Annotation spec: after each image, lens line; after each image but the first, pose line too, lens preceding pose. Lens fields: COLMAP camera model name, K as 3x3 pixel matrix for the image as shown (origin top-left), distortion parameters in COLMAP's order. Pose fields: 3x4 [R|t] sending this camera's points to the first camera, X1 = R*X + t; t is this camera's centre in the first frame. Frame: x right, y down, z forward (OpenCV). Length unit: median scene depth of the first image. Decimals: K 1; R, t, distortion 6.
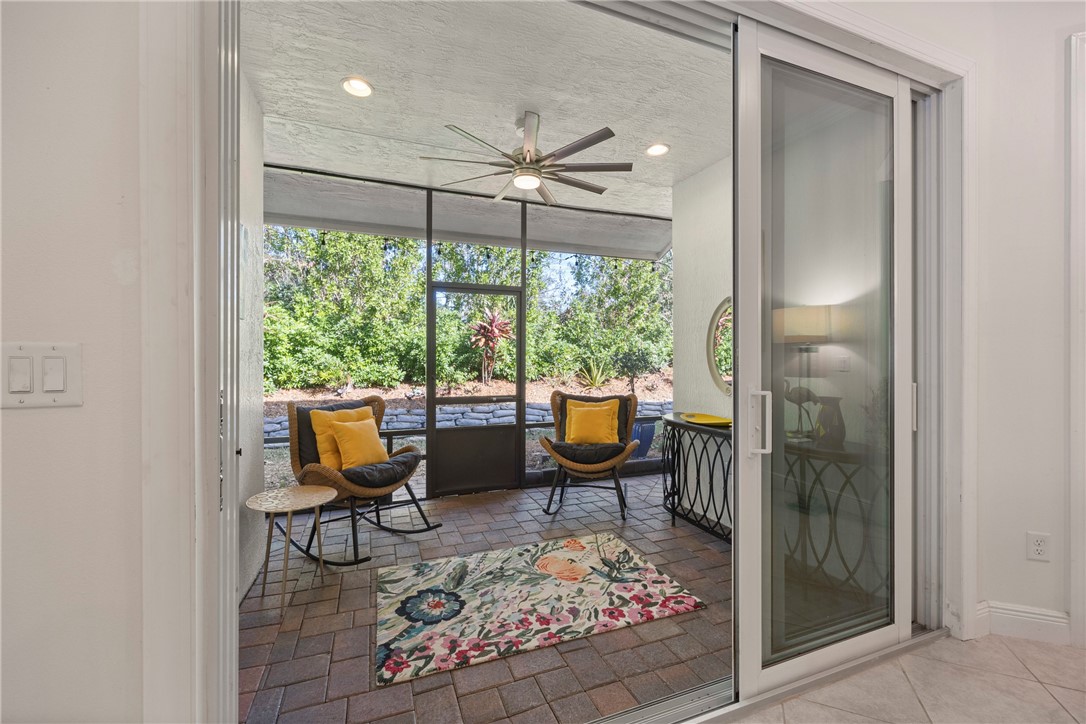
lens RADIAL K [[443.4, 0, 549.8], [0, 443.4, 353.5], [0, 0, 1]] dist [0.009076, -0.000712]
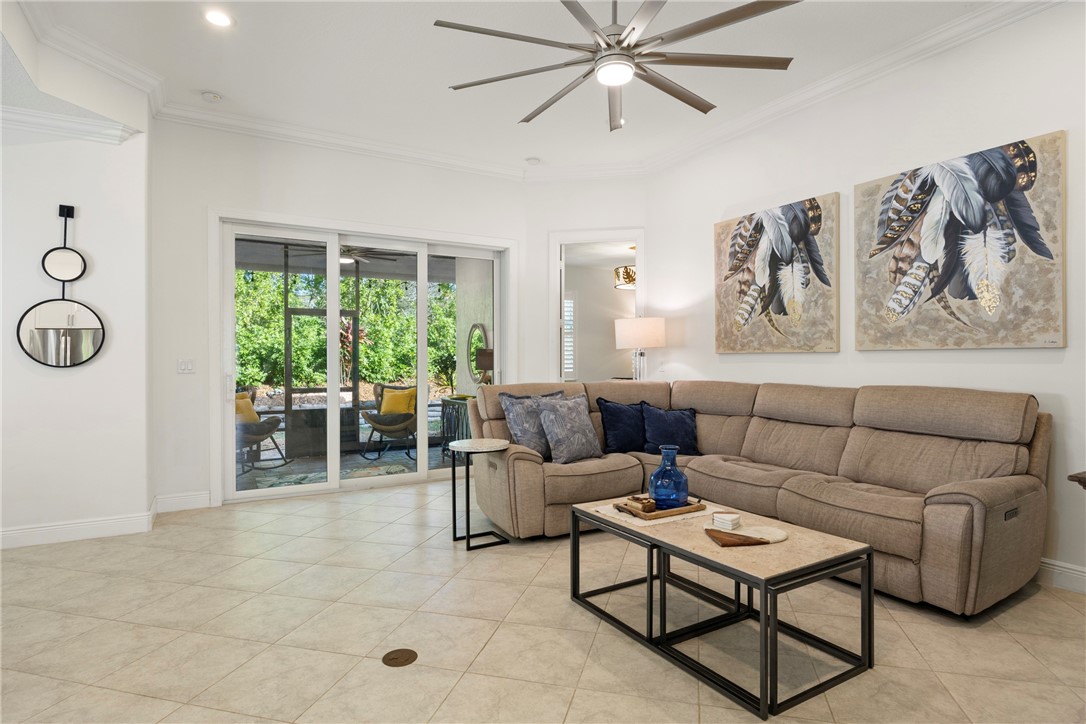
lens RADIAL K [[581.4, 0, 545.3], [0, 581.4, 361.3], [0, 0, 1]] dist [-0.003990, -0.000789]
pose [[0.990048, -0.004616, 0.140657, 0.174901], [0.002770, 0.999907, 0.013322, -0.006950], [-0.140705, -0.012800, 0.989969, -0.583696]]
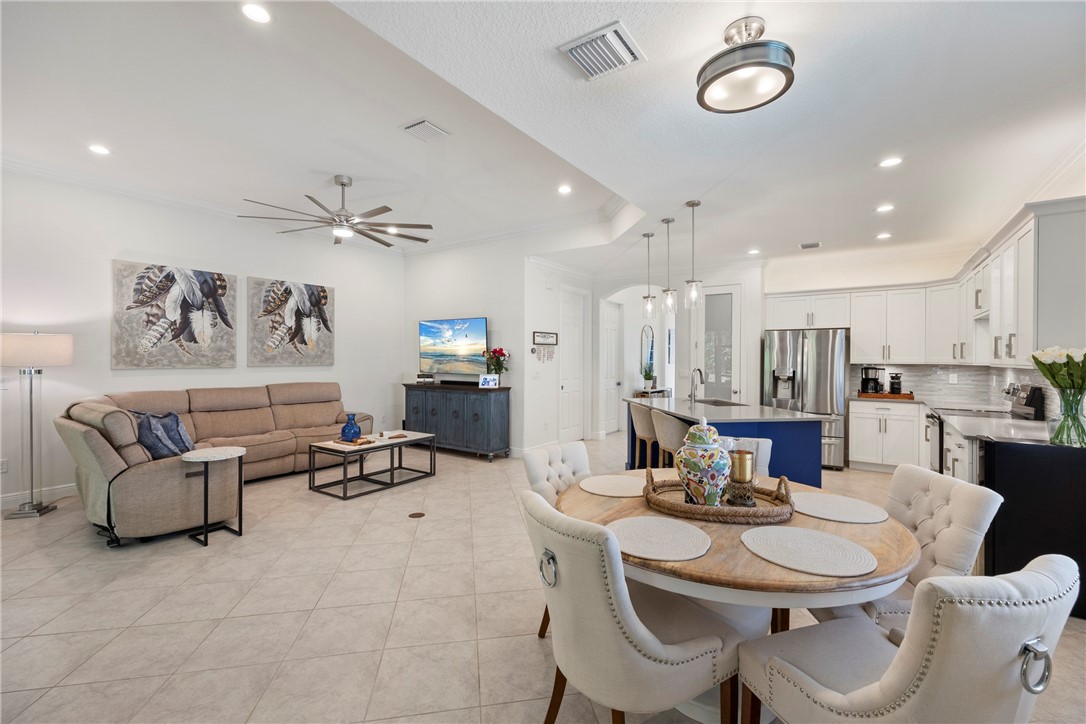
lens RADIAL K [[461.4, 0, 546.4], [0, 461.4, 363.6], [0, 0, 1]] dist [0.009133, -0.000323]
pose [[-0.538973, -0.014692, 0.842195, -0.421412], [-0.011025, 0.999885, 0.010387, -0.028278], [-0.842251, -0.003687, -0.539073, -0.075556]]
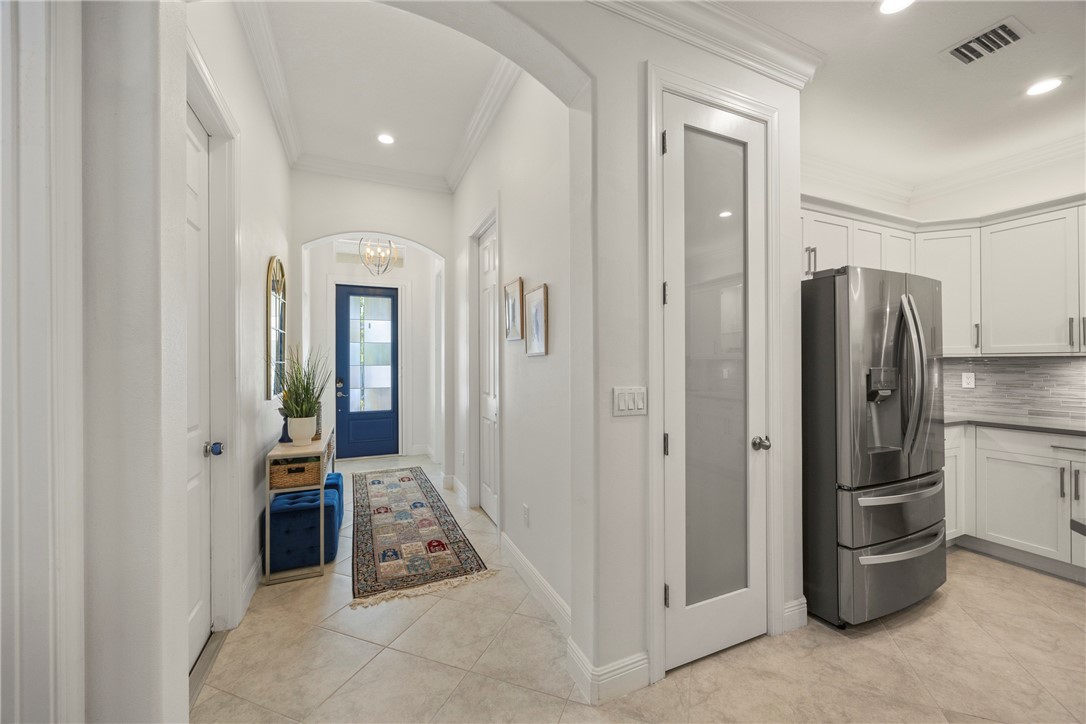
lens RADIAL K [[400.9, 0, 536.0], [0, 400.9, 364.4], [0, 0, 1]] dist [0.002879, 0.000080]
pose [[-0.999619, 0.001358, -0.027553, 0.290573], [0.001398, 0.999998, -0.001435, -0.018694], [0.027551, -0.001473, -0.999619, -0.618079]]
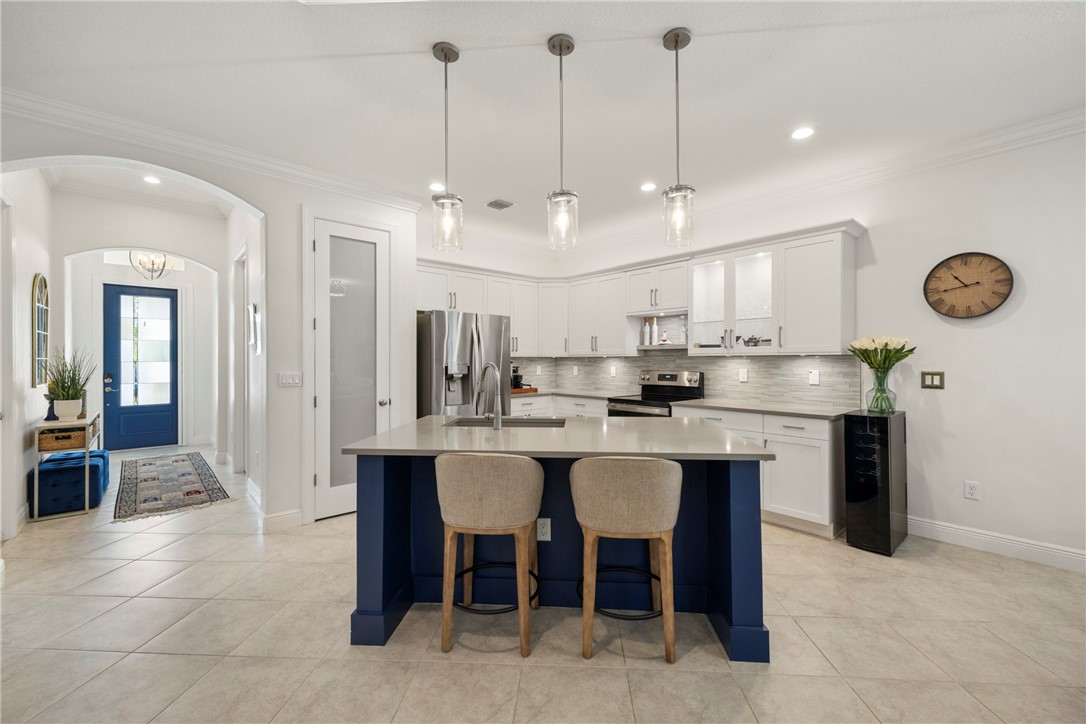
lens RADIAL K [[443.4, 0, 542.7], [0, 443.4, 362.3], [0, 0, 1]] dist [0.009076, -0.000712]
pose [[-0.944406, 0.000365, -0.328783, 0.133569], [0.000389, 1.000000, -0.000006, -0.016834], [0.328783, -0.000134, -0.944406, -0.297836]]
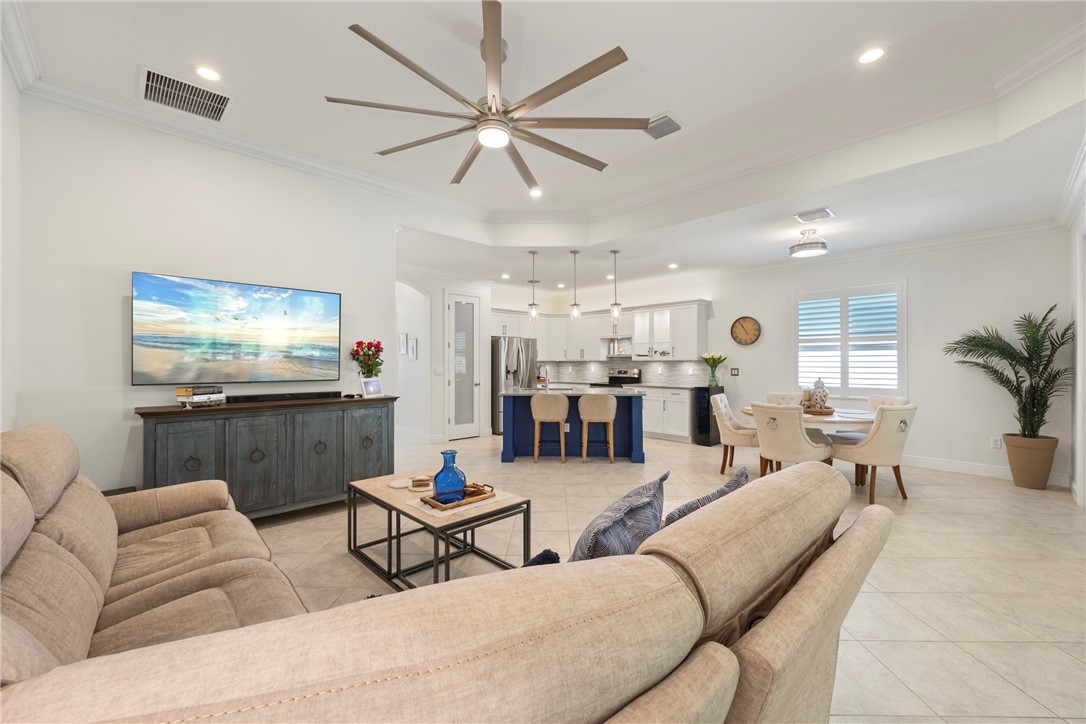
lens RADIAL K [[443.4, 0, 540.7], [0, 443.4, 364.3], [0, 0, 1]] dist [0.009076, -0.000712]
pose [[-0.930178, -0.000506, -0.367108, 0.387631], [0.000021, 0.999999, -0.001430, -0.014367], [0.367109, -0.001338, -0.930177, 0.173778]]
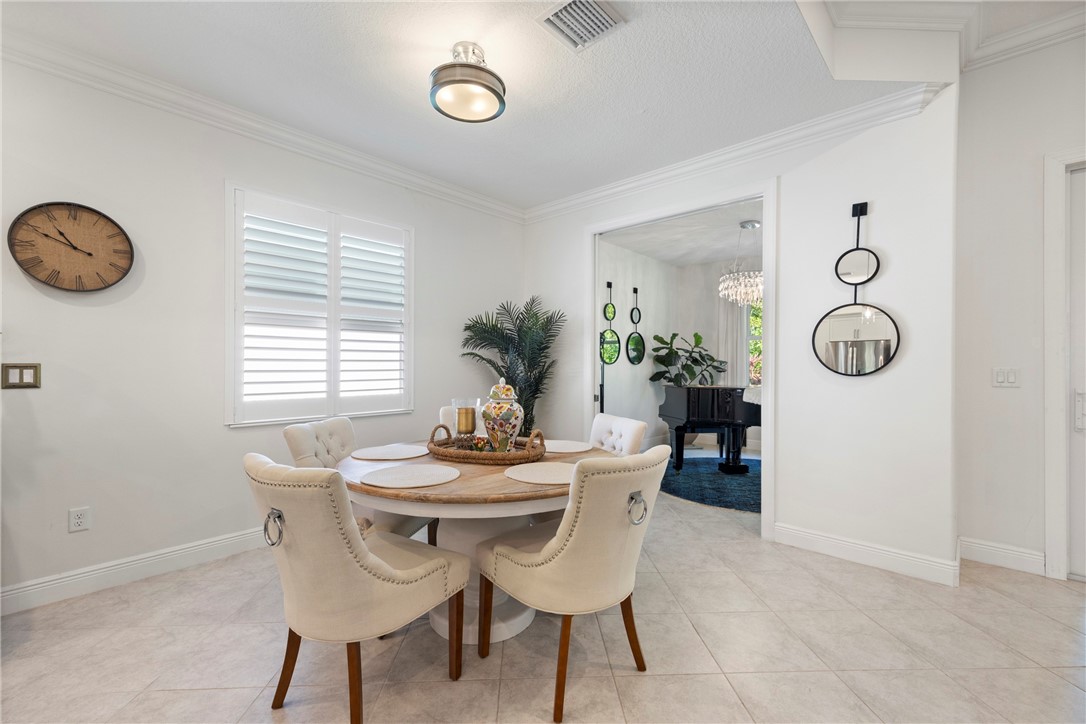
lens RADIAL K [[462.6, 0, 549.5], [0, 462.6, 362.4], [0, 0, 1]] dist [0.013750, -0.000590]
pose [[0.432319, -0.002561, -0.901717, 0.060360], [0.001393, 0.999997, -0.002173, -0.006785], [0.901720, -0.000317, 0.432321, -0.406519]]
